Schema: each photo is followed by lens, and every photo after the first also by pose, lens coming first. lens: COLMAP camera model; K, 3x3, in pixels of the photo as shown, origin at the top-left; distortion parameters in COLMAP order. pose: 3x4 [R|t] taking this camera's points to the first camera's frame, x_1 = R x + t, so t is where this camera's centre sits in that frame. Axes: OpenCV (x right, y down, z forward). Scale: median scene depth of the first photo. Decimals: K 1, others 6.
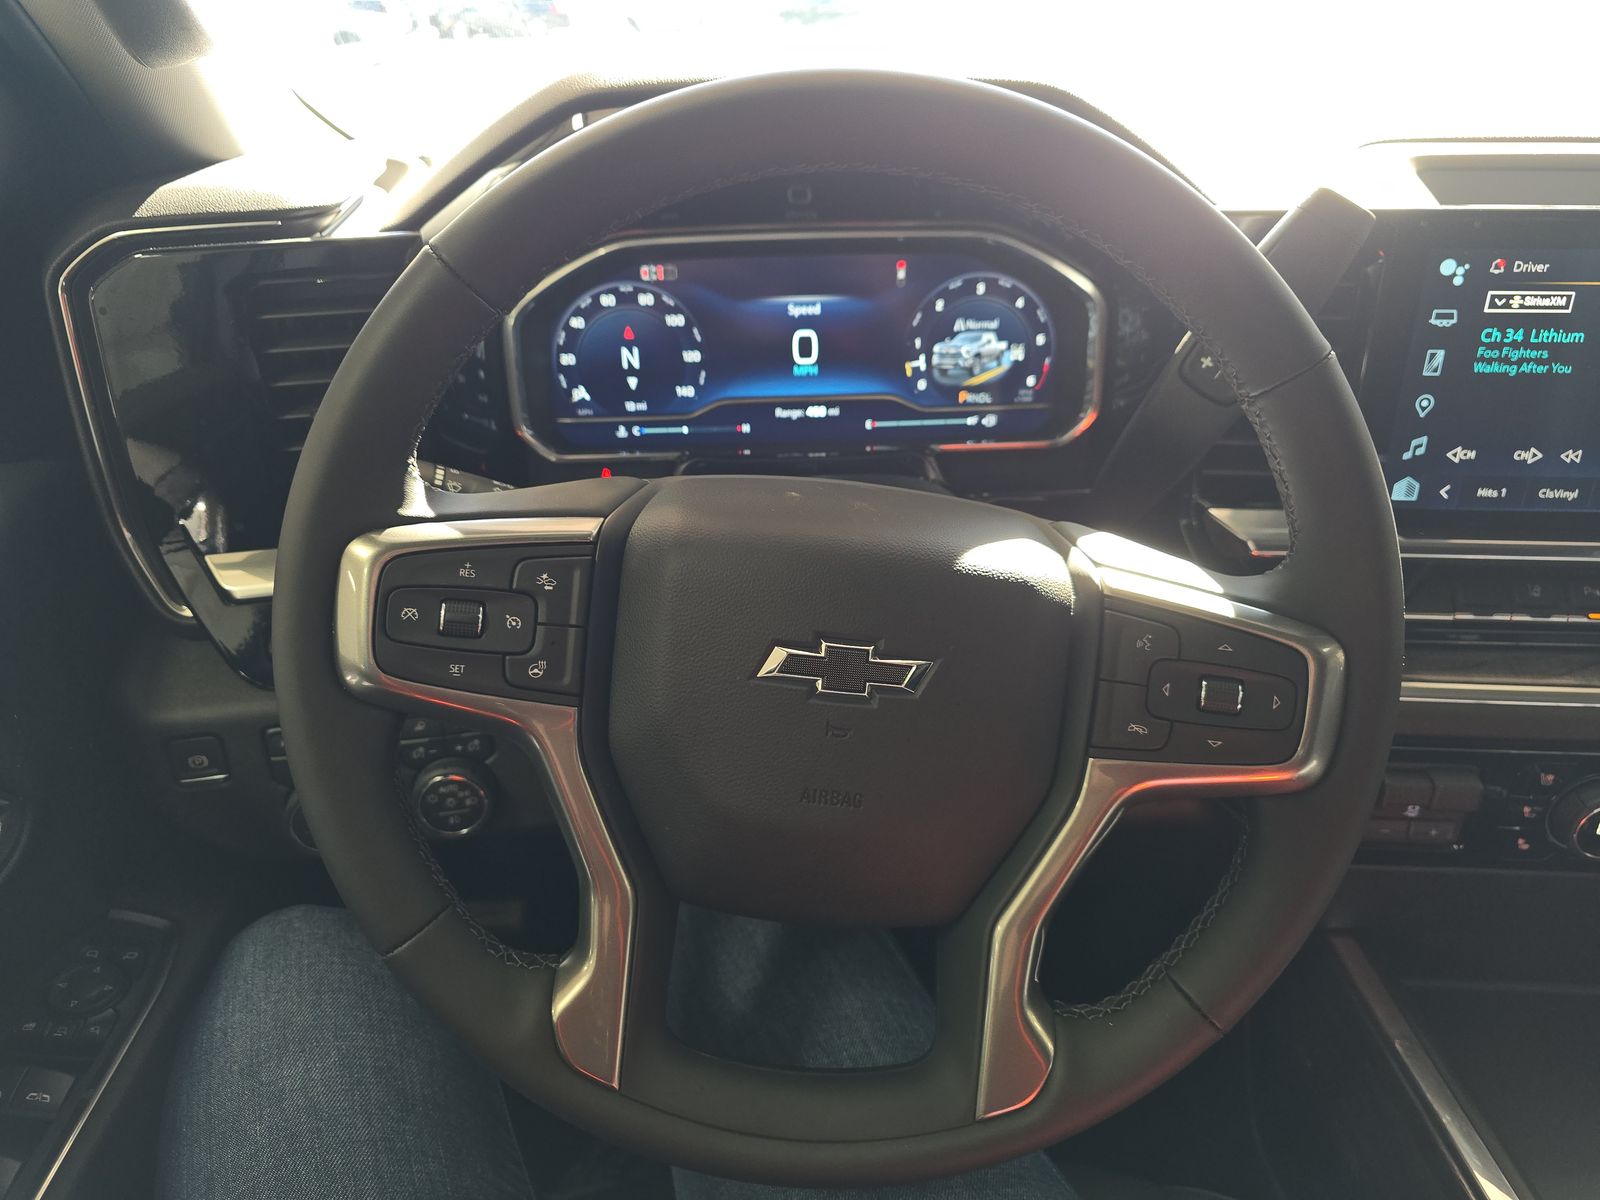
lens RADIAL K [[922.9, 0, 652.5], [0, 922.9, 601.5], [0, 0, 1]] dist [-0.001743, -0.011998]
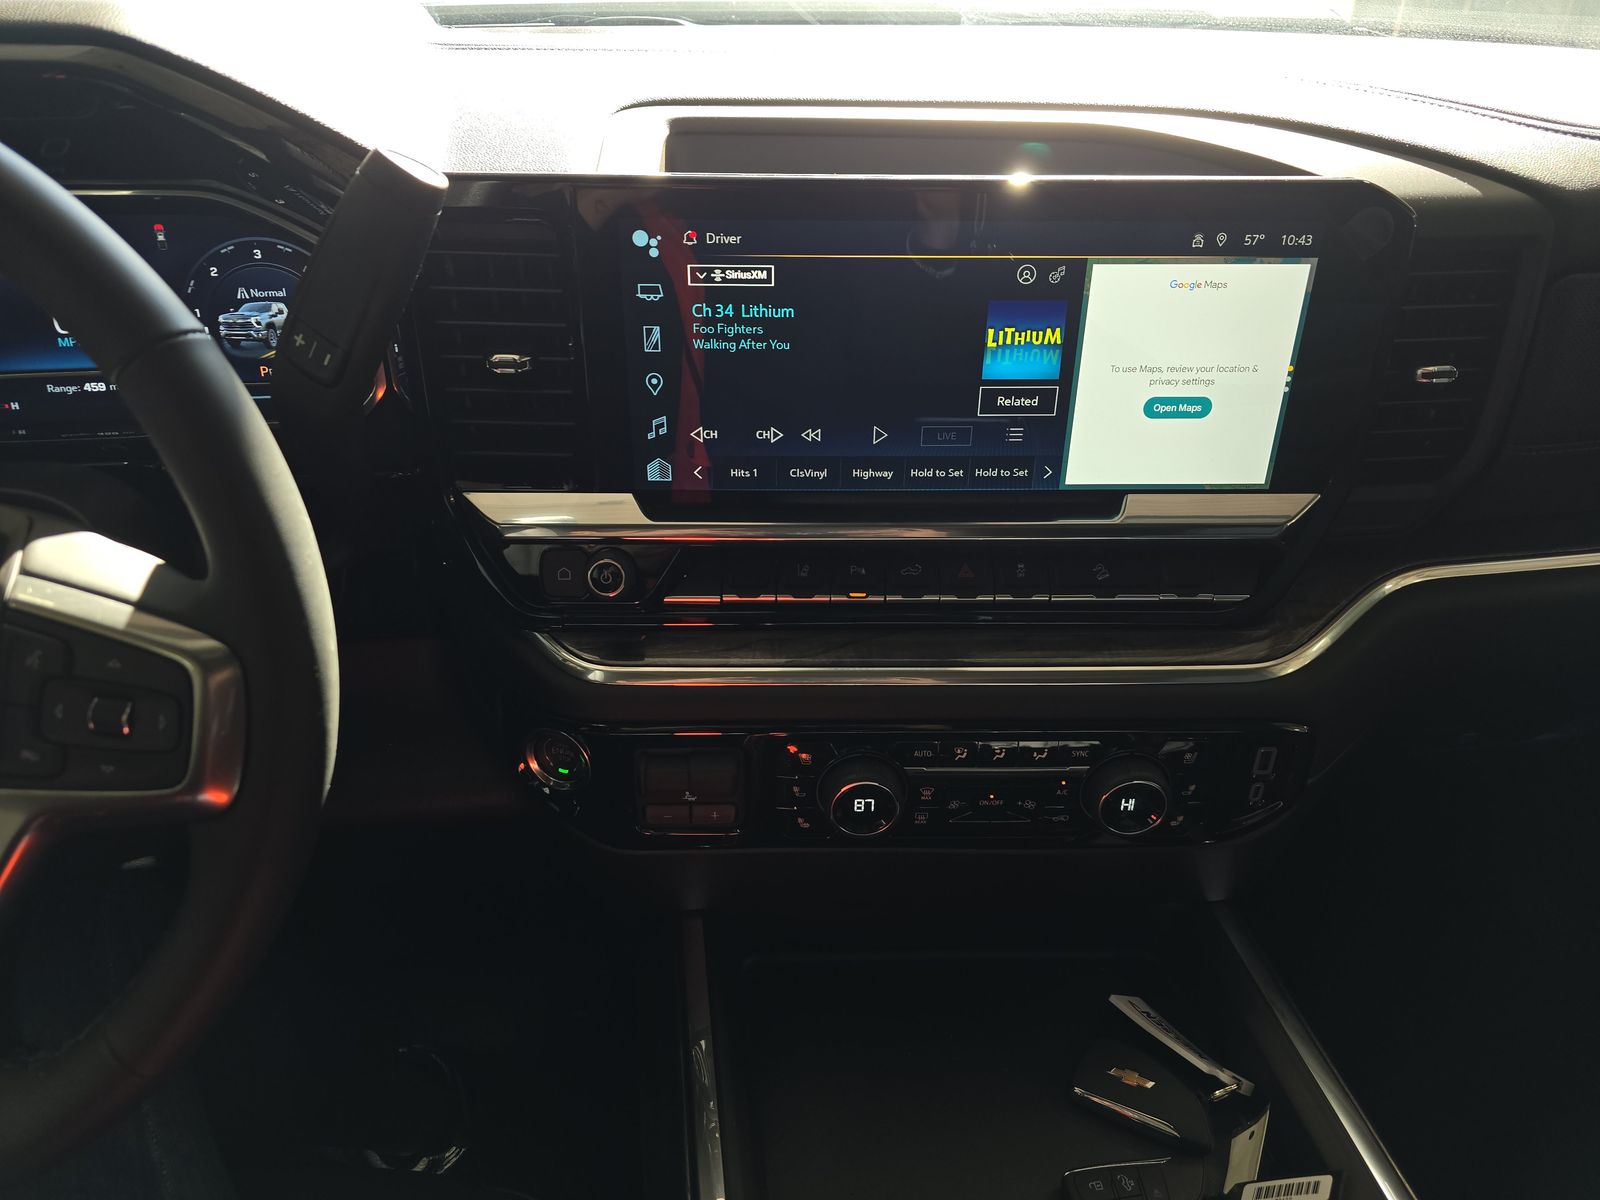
lens RADIAL K [[922.9, 0, 652.5], [0, 922.9, 601.5], [0, 0, 1]] dist [-0.001743, -0.011998]
pose [[0.992621, -0.025355, 0.118579, 0.737366], [0.019834, 0.998674, 0.047509, -0.031524], [-0.119626, -0.044807, 0.991807, 0.023906]]
